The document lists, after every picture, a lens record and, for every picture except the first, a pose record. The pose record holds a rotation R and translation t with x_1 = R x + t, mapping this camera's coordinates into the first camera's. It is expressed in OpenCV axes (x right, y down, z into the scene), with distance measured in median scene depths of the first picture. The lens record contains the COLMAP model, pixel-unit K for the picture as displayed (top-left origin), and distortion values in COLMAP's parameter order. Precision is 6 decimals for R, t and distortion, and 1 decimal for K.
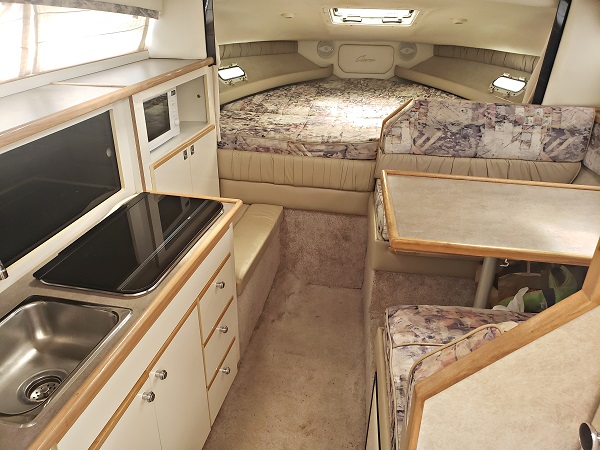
lens RADIAL K [[468.4, 0, 298.2], [0, 468.4, 224.4], [0, 0, 1]] dist [0.019994, 0.000689]
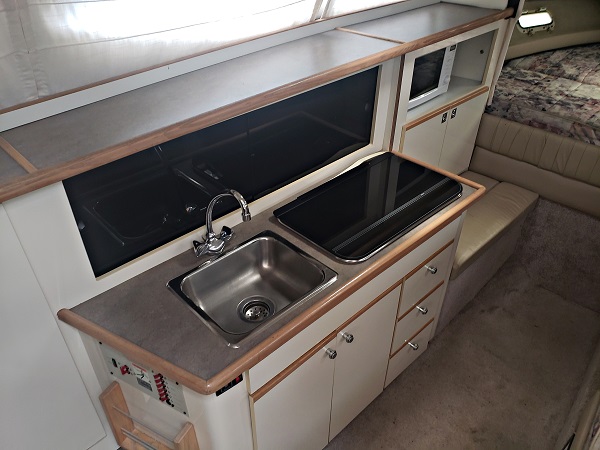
lens RADIAL K [[468.4, 0, 298.1], [0, 468.4, 225.9], [0, 0, 1]] dist [0.019994, 0.000689]
pose [[0.832125, 0.325057, -0.449339, 0.007759], [-0.240202, 0.941527, 0.236285, -0.102081], [0.499870, -0.088687, 0.861548, 0.031538]]
